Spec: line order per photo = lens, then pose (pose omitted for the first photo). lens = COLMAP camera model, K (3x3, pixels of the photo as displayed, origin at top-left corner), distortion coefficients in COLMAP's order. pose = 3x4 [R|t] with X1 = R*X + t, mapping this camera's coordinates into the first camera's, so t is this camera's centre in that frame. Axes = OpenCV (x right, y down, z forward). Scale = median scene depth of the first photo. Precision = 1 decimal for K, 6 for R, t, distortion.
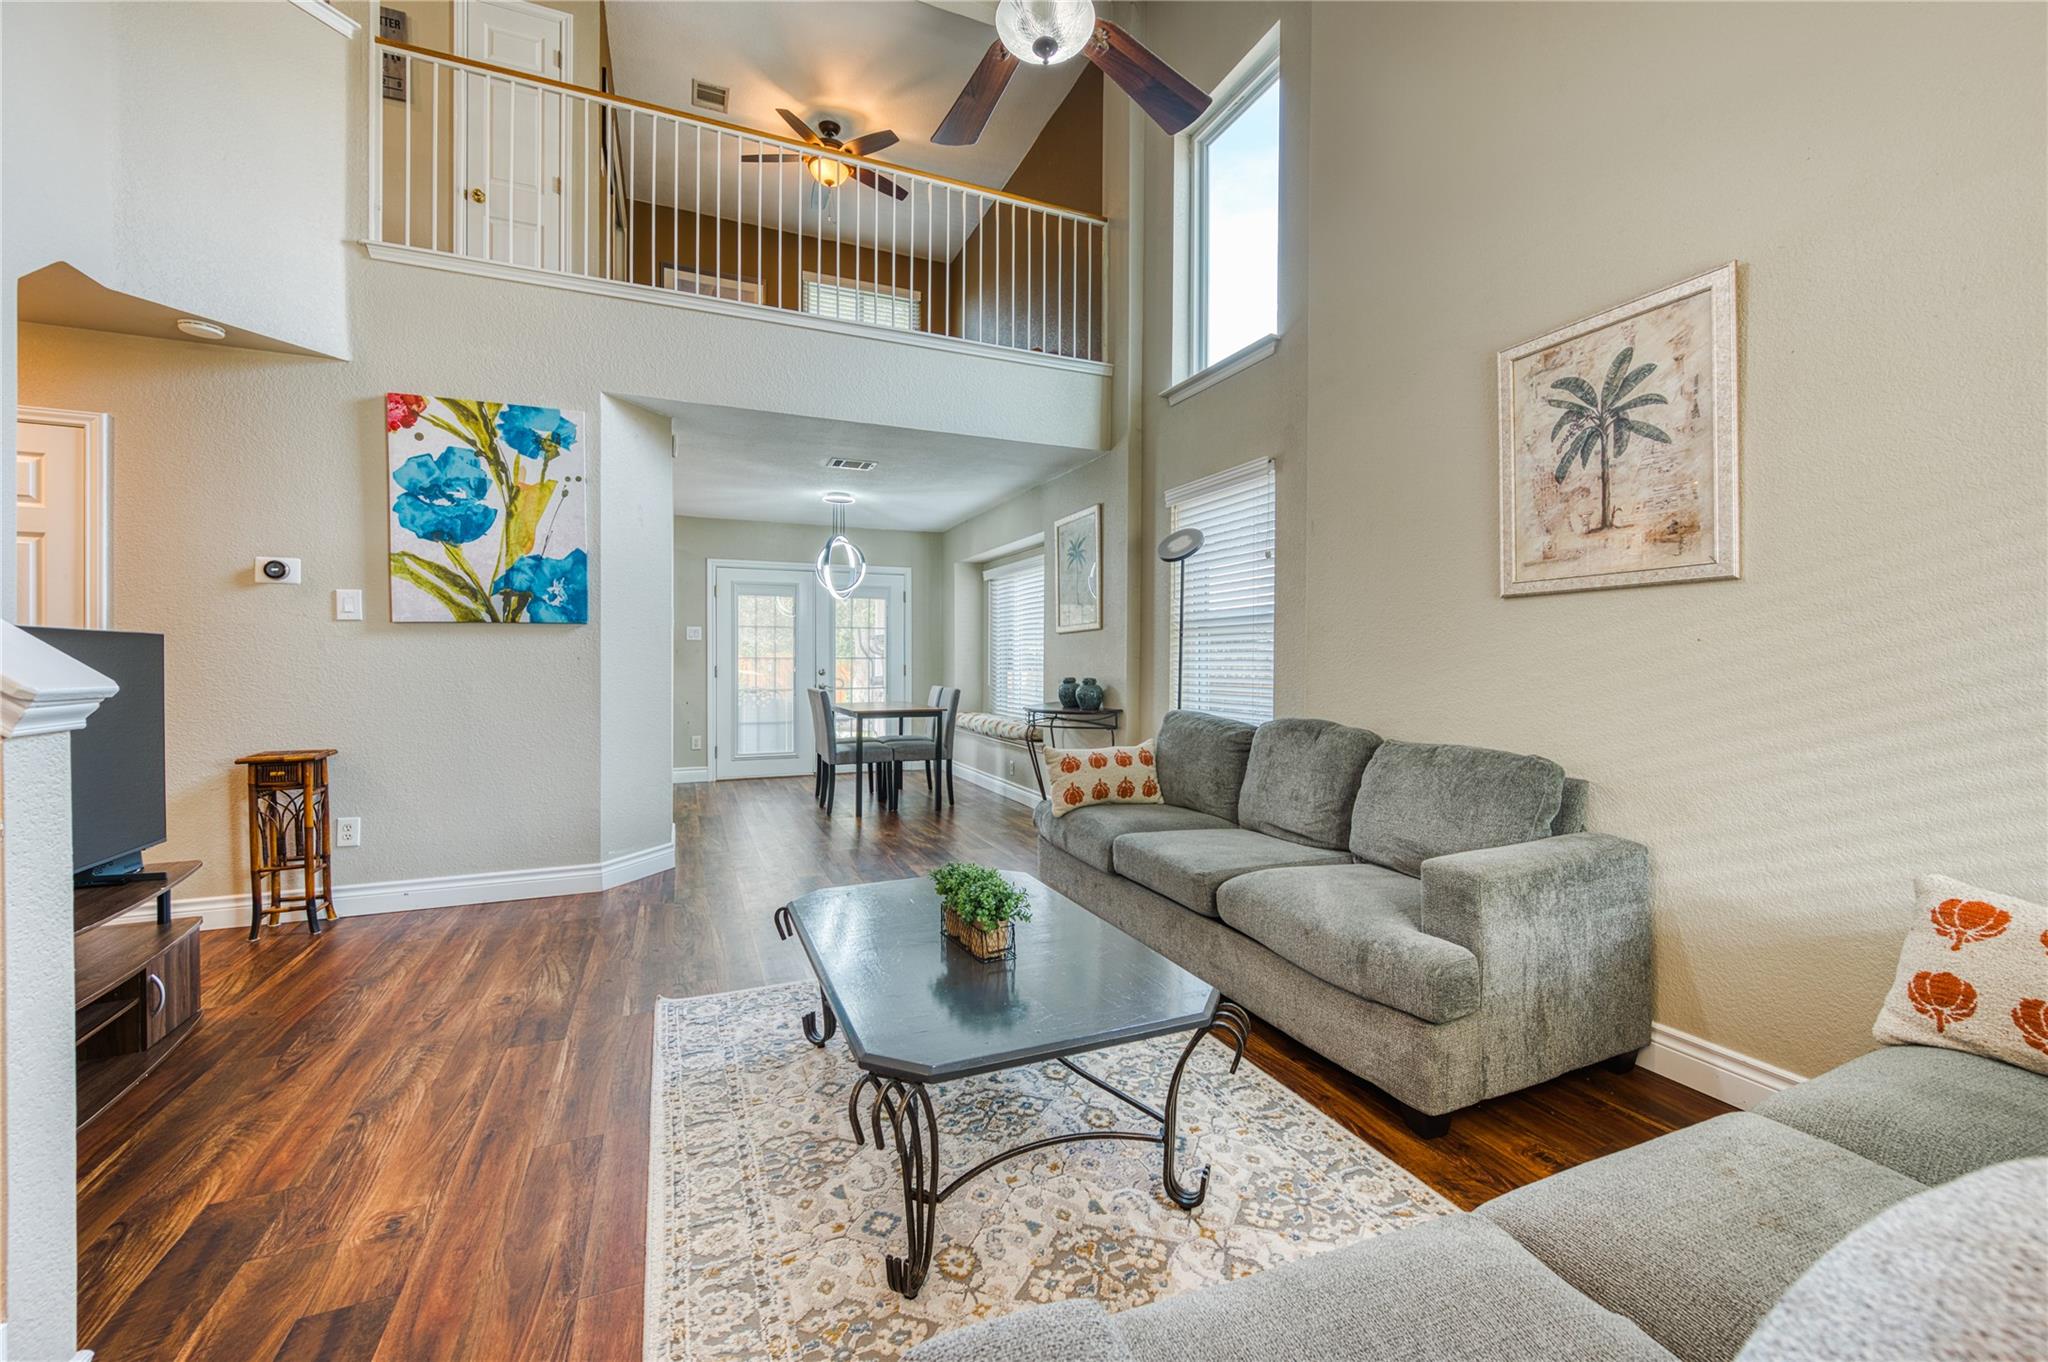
lens RADIAL K [[818.7, 0, 1028.2], [0, 818.7, 662.3], [0, 0, 1]] dist [-0.001456, -0.000237]
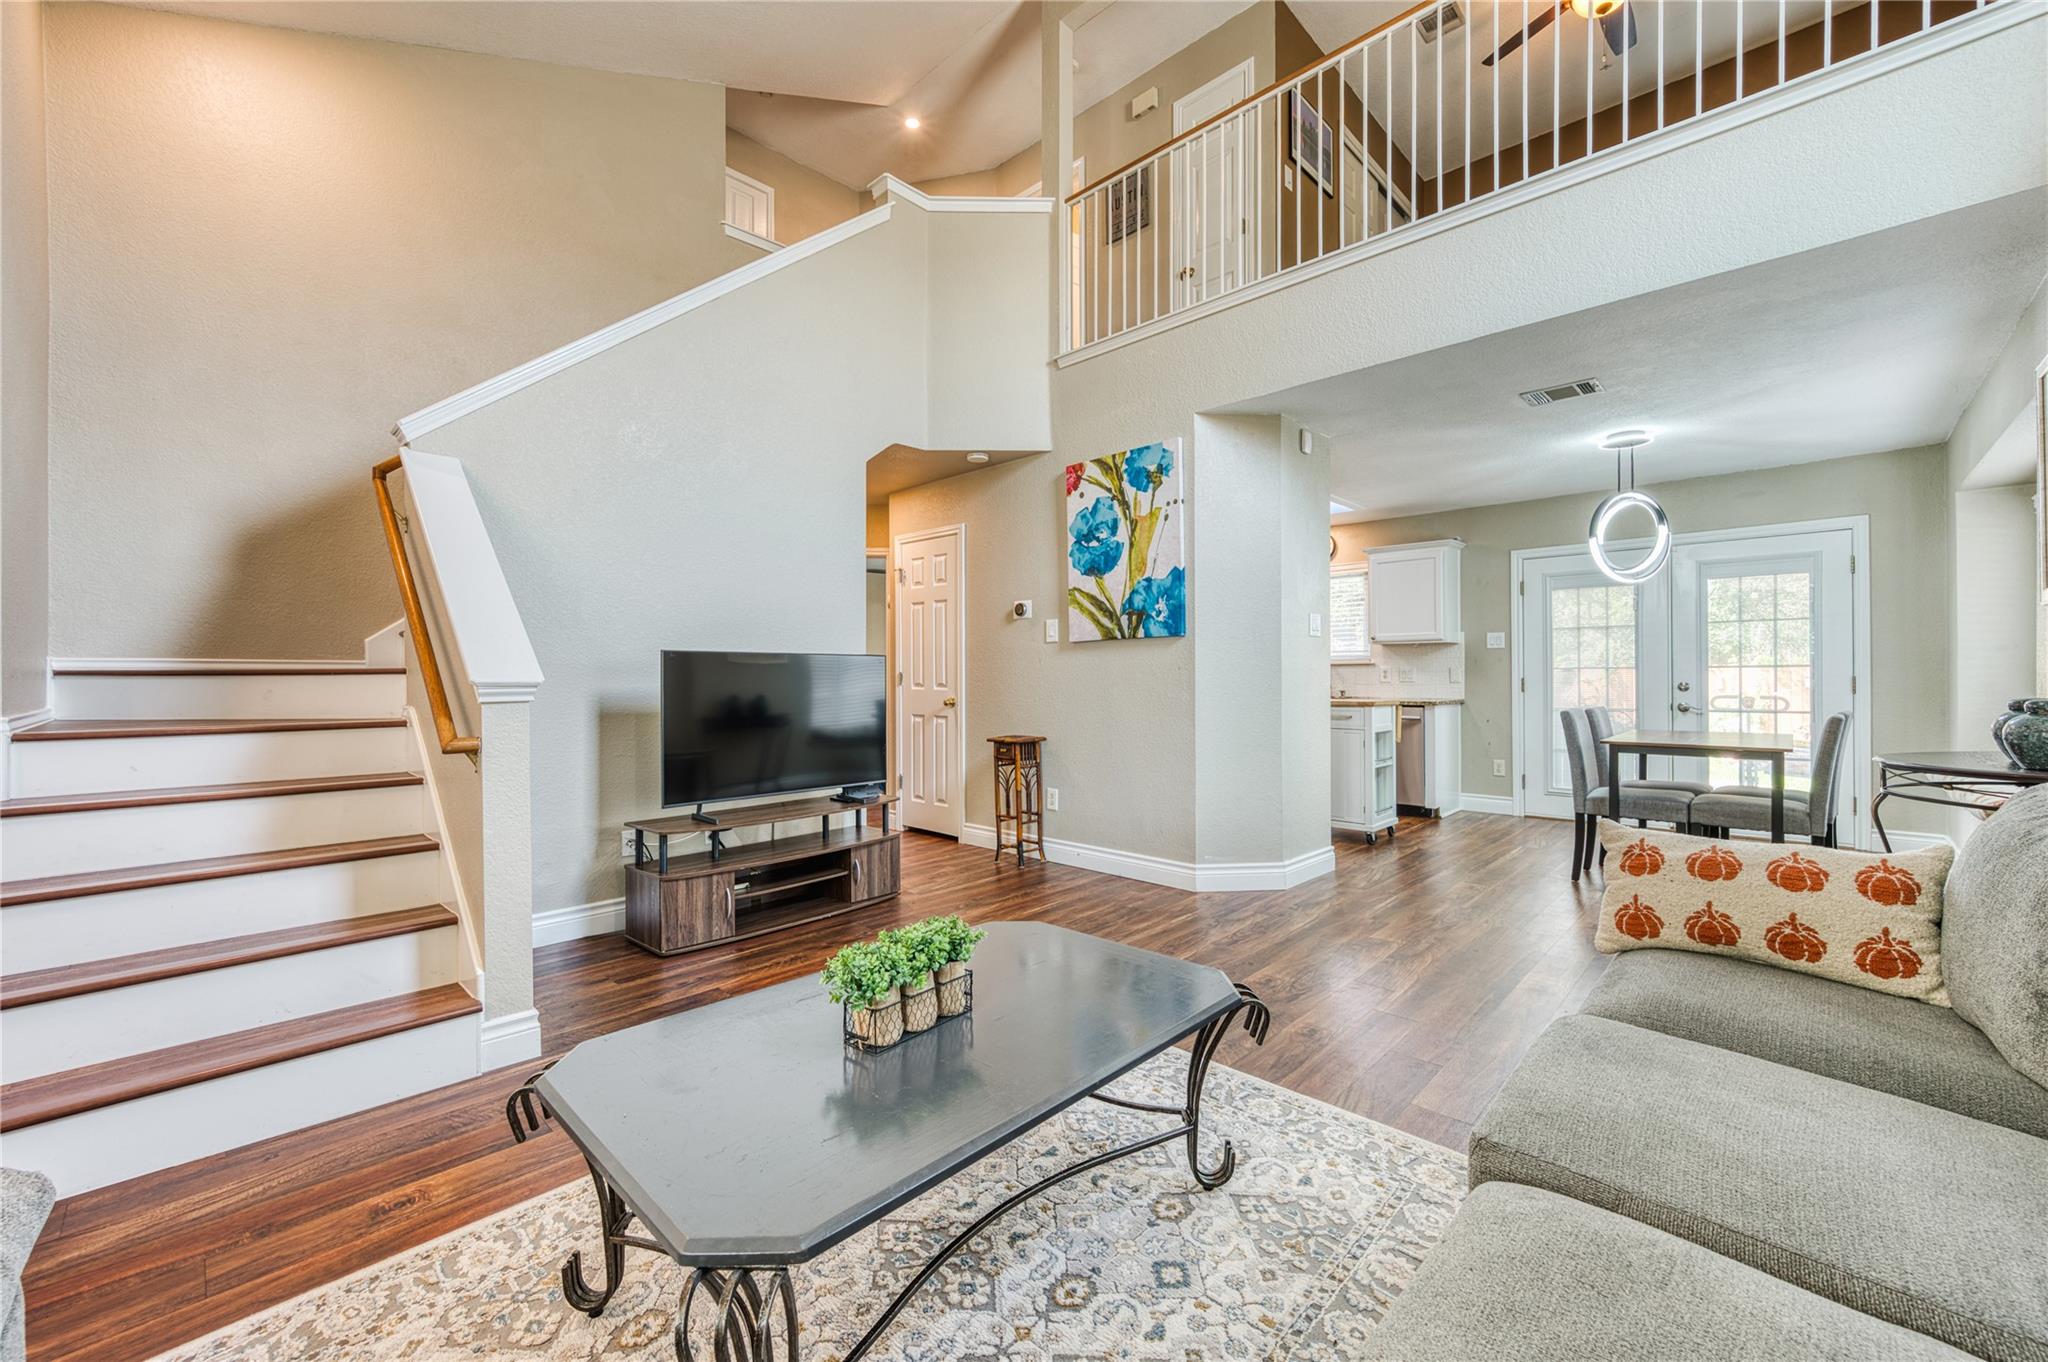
lens RADIAL K [[804.0, 0, 1022.1], [0, 804.0, 675.5], [0, 0, 1]] dist [-0.000316, -0.000128]
pose [[0.380901, -0.005376, -0.924600, 0.360818], [0.002229, 0.999986, -0.004896, 0.009284], [0.924613, -0.000196, 0.380908, 0.427648]]
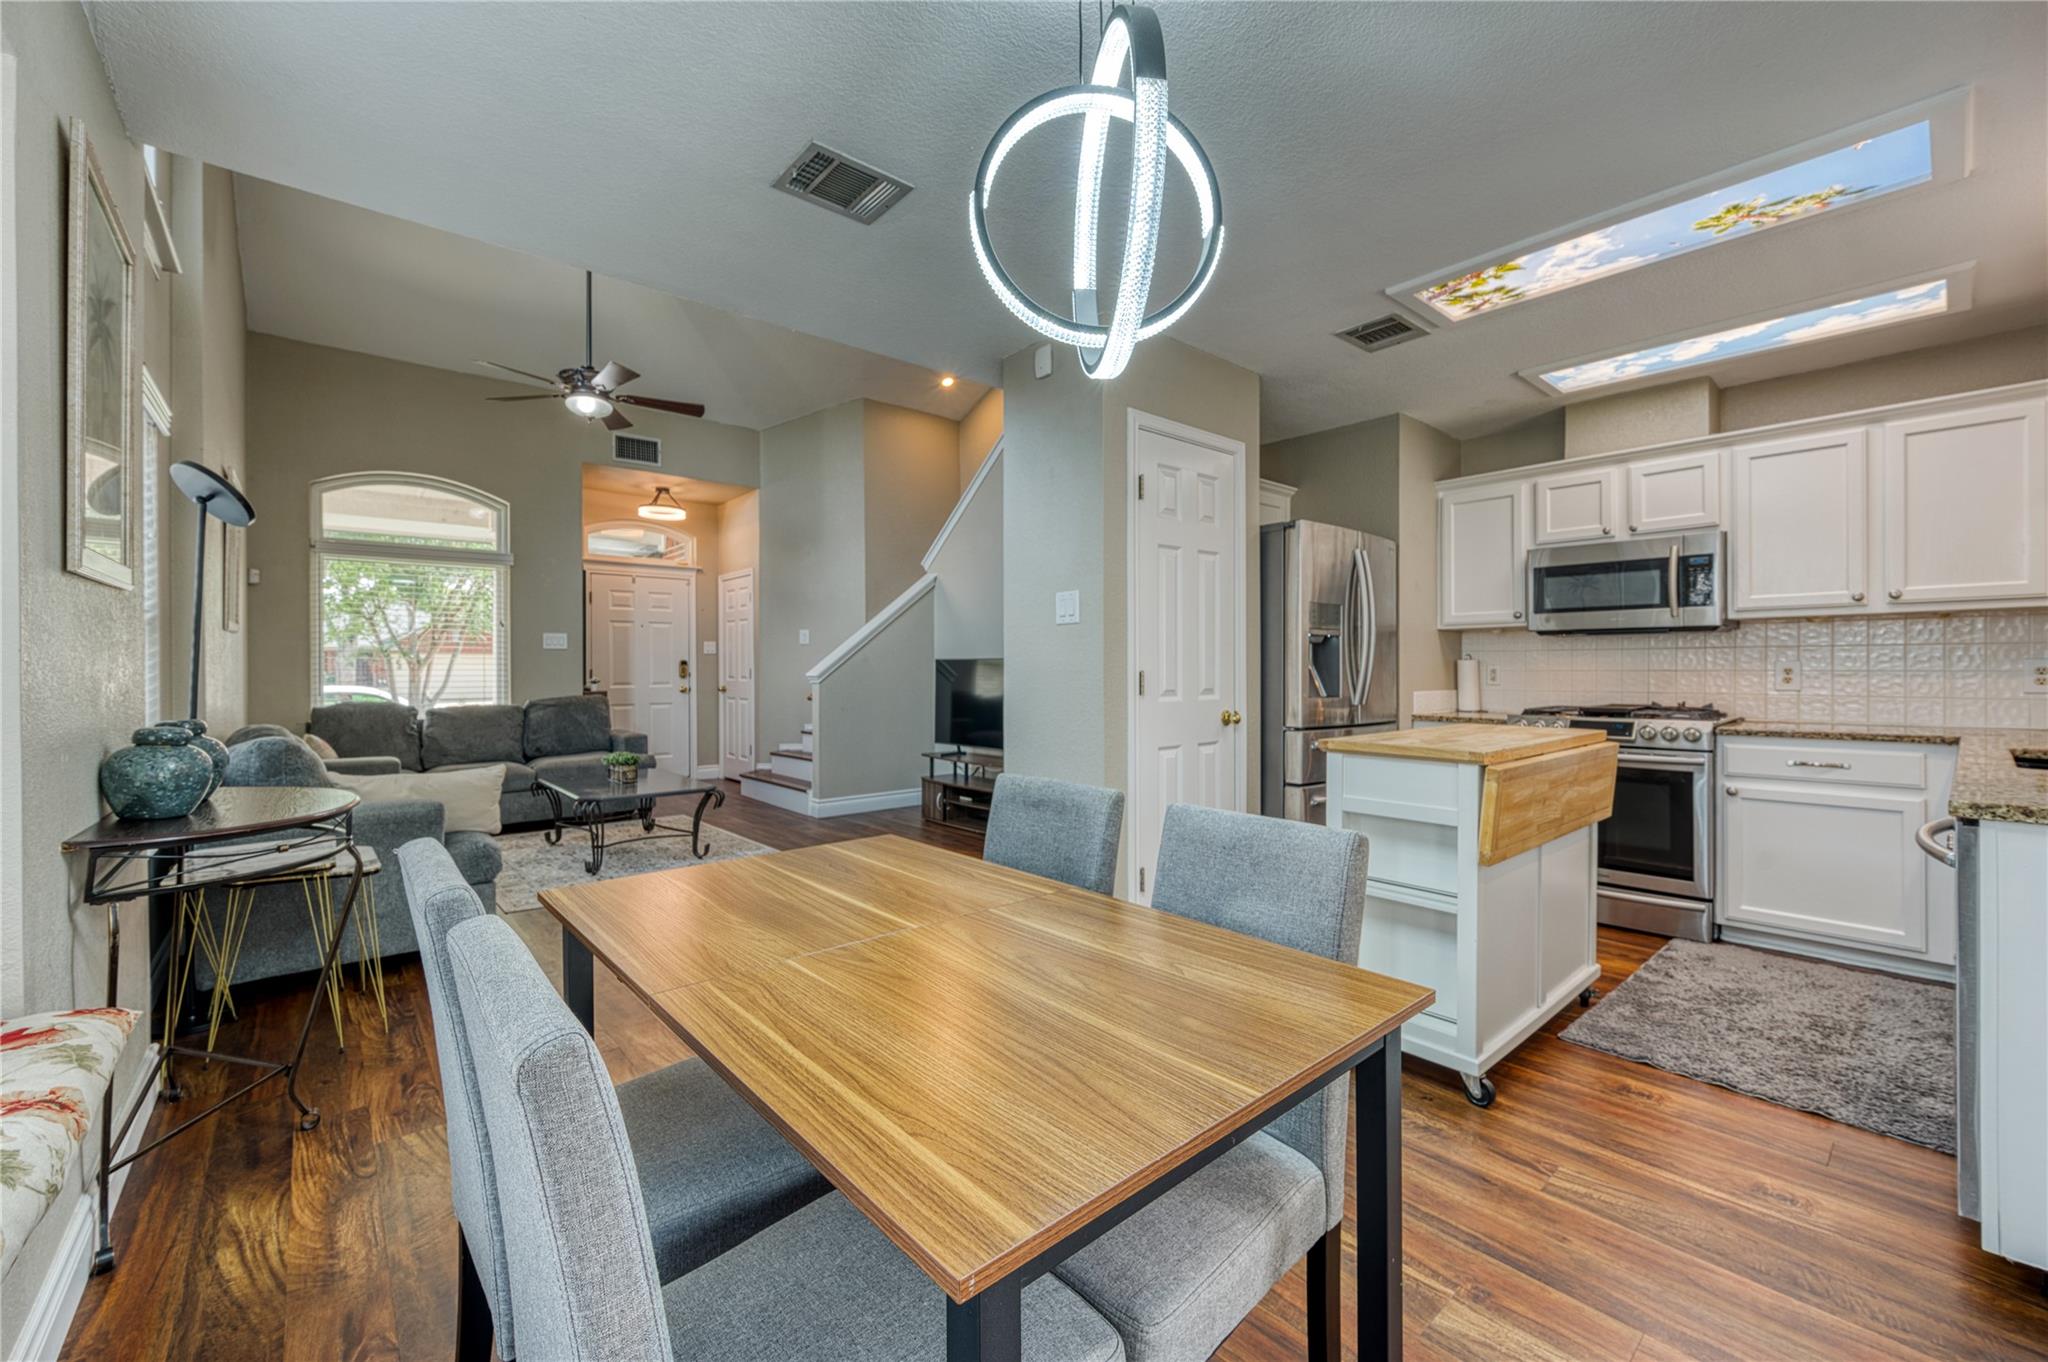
lens RADIAL K [[819.2, 0, 1034.0], [0, 819.2, 670.7], [0, 0, 1]] dist [-0.002410, -0.000530]
pose [[-0.952373, 0.001271, -0.304932, -0.251912], [-0.000500, 0.999983, 0.005729, -0.009922], [0.304934, 0.005609, -0.952357, 2.013697]]
